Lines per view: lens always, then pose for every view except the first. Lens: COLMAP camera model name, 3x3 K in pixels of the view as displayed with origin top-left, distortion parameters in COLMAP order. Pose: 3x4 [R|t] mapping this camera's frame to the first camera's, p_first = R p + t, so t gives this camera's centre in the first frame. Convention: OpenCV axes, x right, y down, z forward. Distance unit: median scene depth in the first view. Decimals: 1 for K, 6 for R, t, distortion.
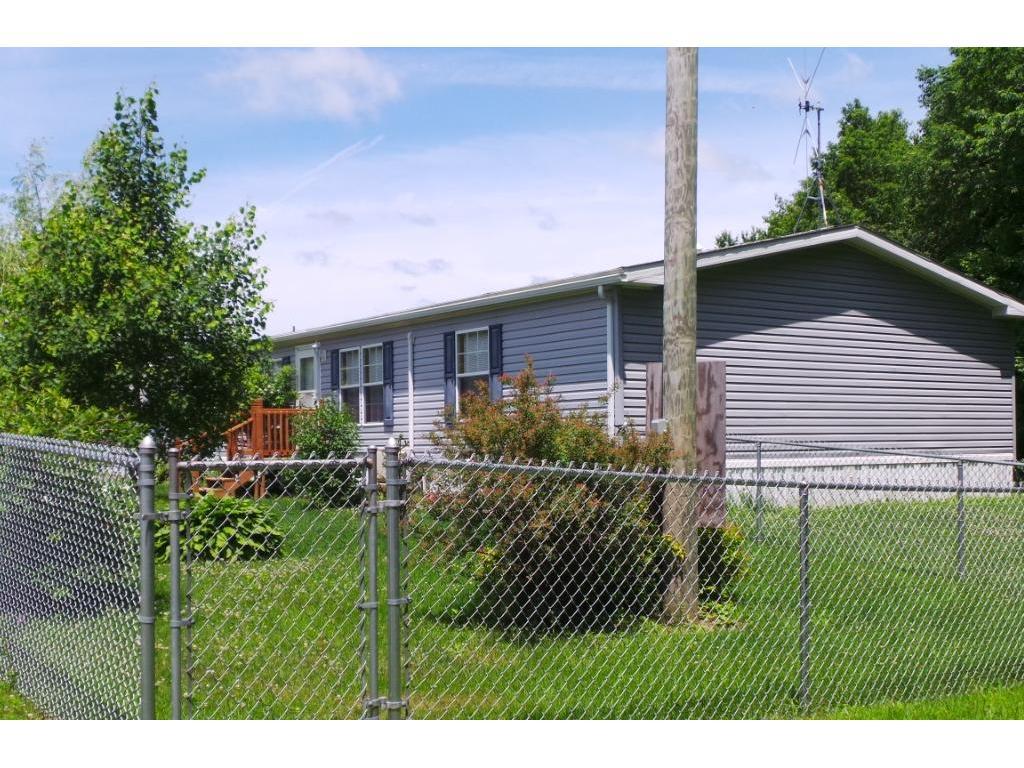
lens RADIAL K [[1272.2, 0, 512.9], [0, 1272.2, 384.0], [0, 0, 1]] dist [-0.002424, 0.000000]
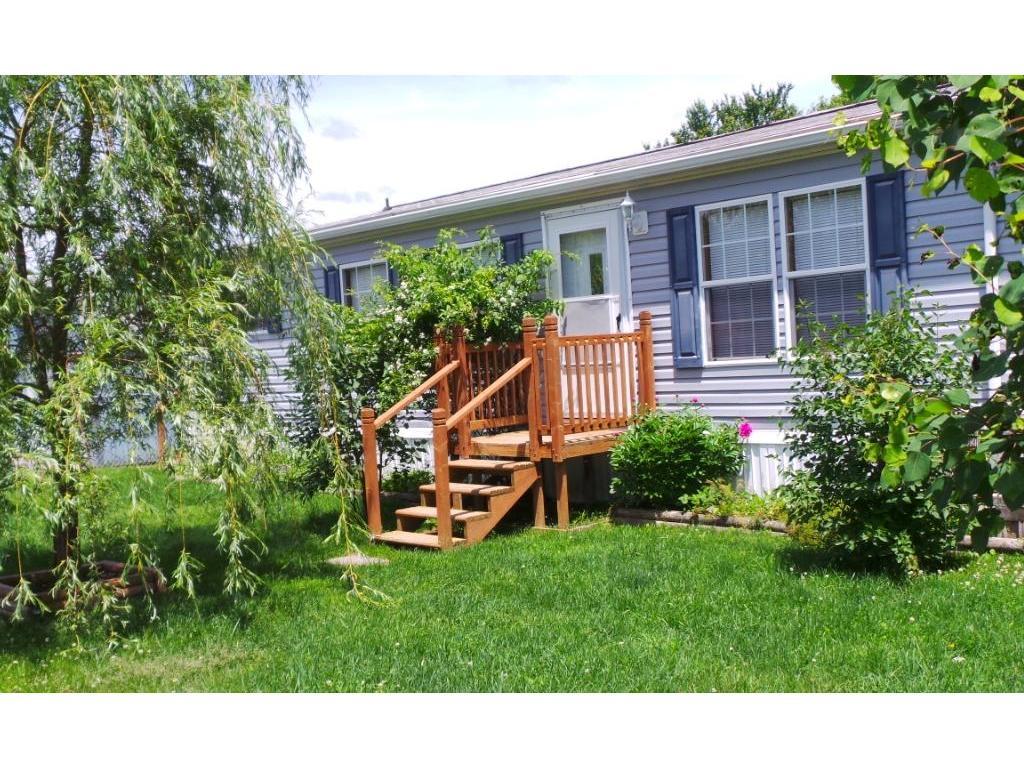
lens RADIAL K [[1272.2, 0, 510.3], [0, 1272.2, 384.5], [0, 0, 1]] dist [-0.002424, 0.000000]
pose [[0.963827, -0.032546, 0.264535, -0.326058], [0.026170, 0.999277, 0.027594, 0.024337], [-0.265242, -0.019673, 0.963981, 0.548335]]
